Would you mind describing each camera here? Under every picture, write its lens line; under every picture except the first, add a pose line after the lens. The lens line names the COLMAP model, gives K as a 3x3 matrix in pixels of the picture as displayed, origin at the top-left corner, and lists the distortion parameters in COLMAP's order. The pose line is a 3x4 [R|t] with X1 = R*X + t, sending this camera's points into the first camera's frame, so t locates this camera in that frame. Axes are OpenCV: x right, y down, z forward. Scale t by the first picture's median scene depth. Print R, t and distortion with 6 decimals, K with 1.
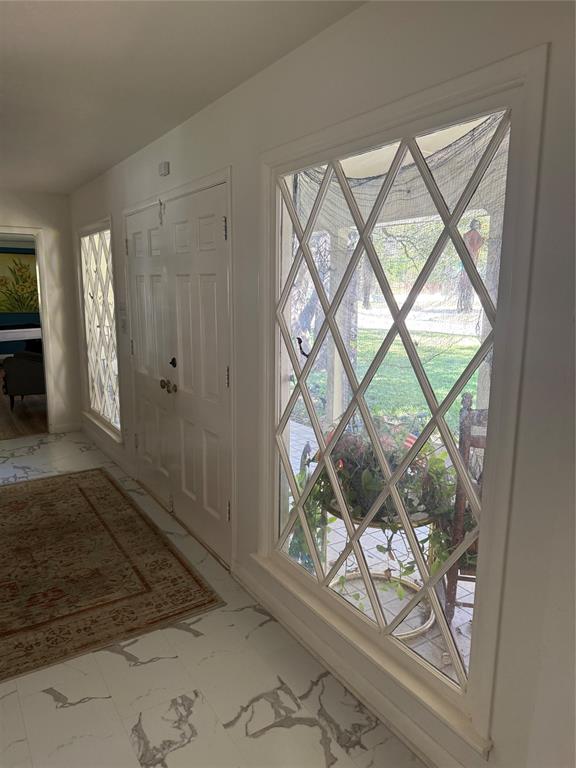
lens RADIAL K [[536.0, 0, 288.0], [0, 536.0, 384.0], [0, 0, 1]] dist [0.003477, 0.002392]
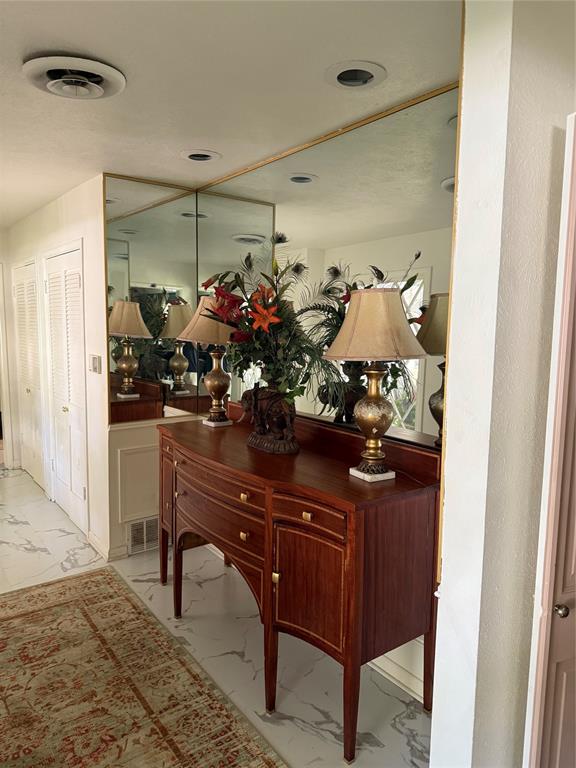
lens RADIAL K [[536.0, 0, 288.0], [0, 536.0, 384.0], [0, 0, 1]] dist [0.003477, 0.002392]
pose [[-0.997487, -0.011799, -0.069859, -0.852116], [-0.031241, 0.958248, 0.284226, -0.336122], [0.063589, 0.285694, -0.956209, 1.698654]]
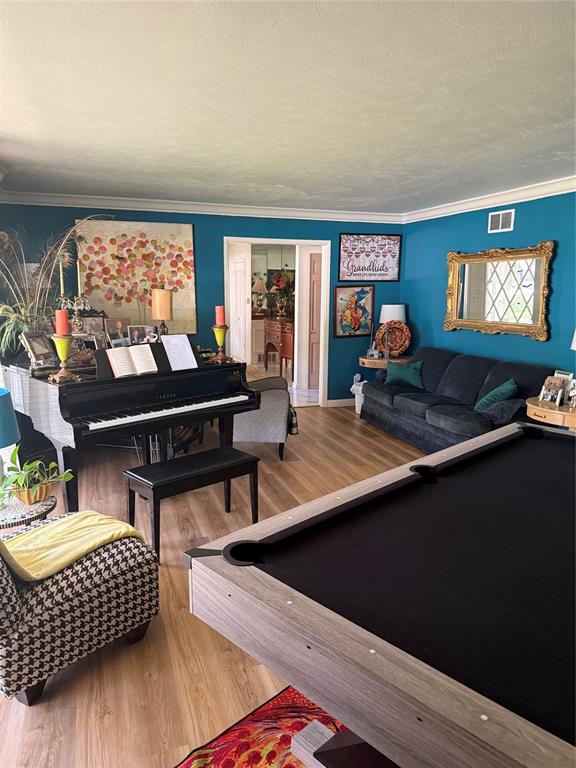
lens RADIAL K [[536.0, 0, 288.0], [0, 536.0, 384.0], [0, 0, 1]] dist [0.003477, 0.002392]
pose [[-0.975841, -0.055908, 0.211205, -1.484087], [0.022601, 0.935686, 0.352110, -0.723814], [-0.217308, 0.348377, -0.911817, 3.694271]]
